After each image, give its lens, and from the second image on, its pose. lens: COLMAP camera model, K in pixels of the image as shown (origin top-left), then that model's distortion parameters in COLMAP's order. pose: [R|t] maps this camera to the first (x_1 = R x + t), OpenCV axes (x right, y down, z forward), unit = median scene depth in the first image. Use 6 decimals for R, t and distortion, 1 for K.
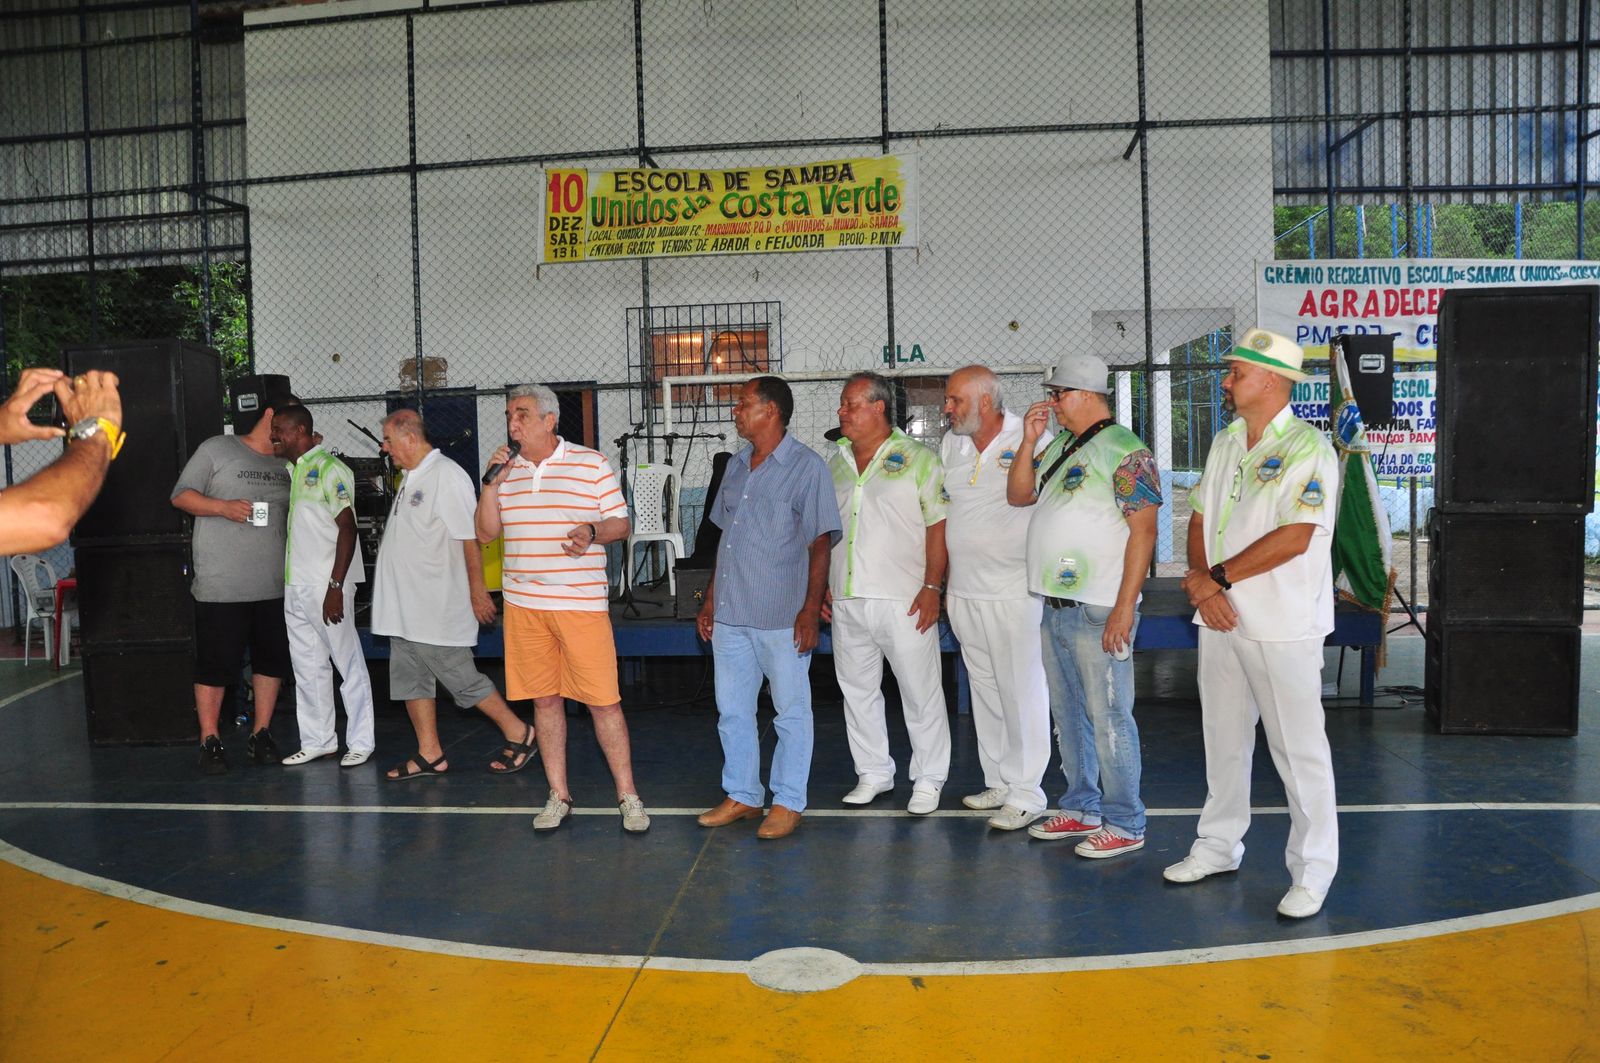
lens RADIAL K [[1257.2, 0, 791.2], [0, 1257.2, 525.3], [0, 0, 1]] dist [-0.166140, 0.139935]
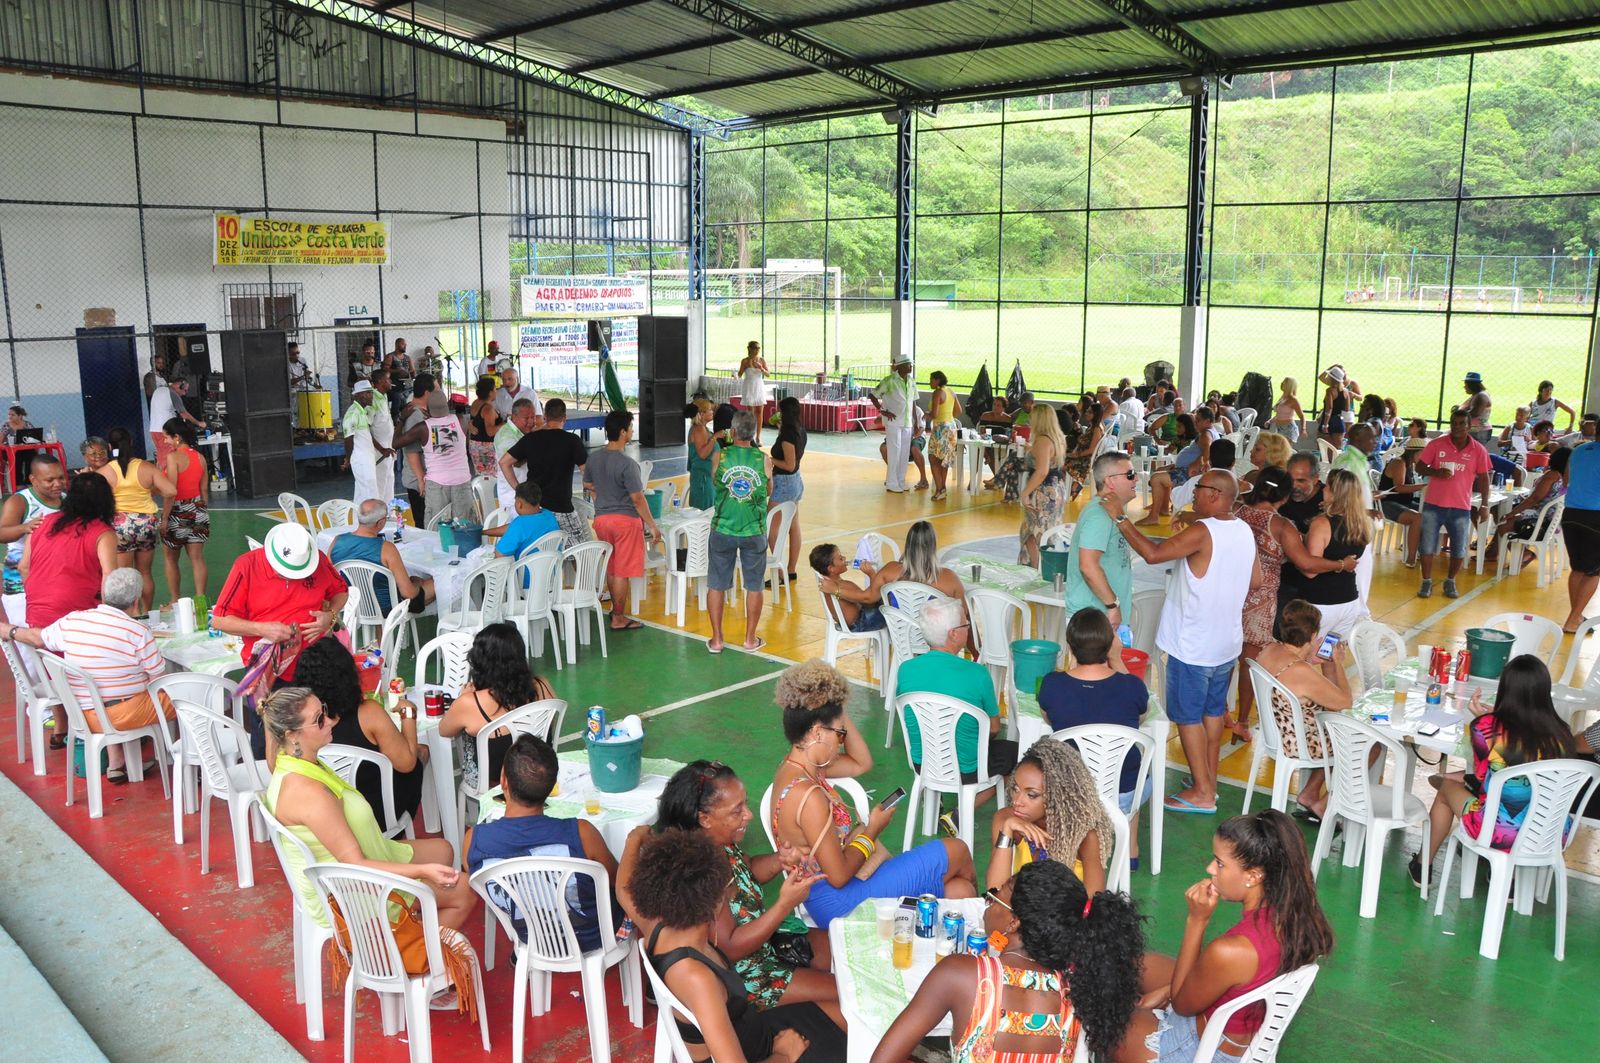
lens RADIAL K [[1257.2, 0, 791.2], [0, 1257.2, 525.3], [0, 0, 1]] dist [-0.166140, 0.139935]
pose [[0.606772, -0.122164, 0.785432, -1.193236], [0.025733, 0.990620, 0.134198, -0.044851], [-0.794459, -0.061216, 0.604225, -0.852867]]
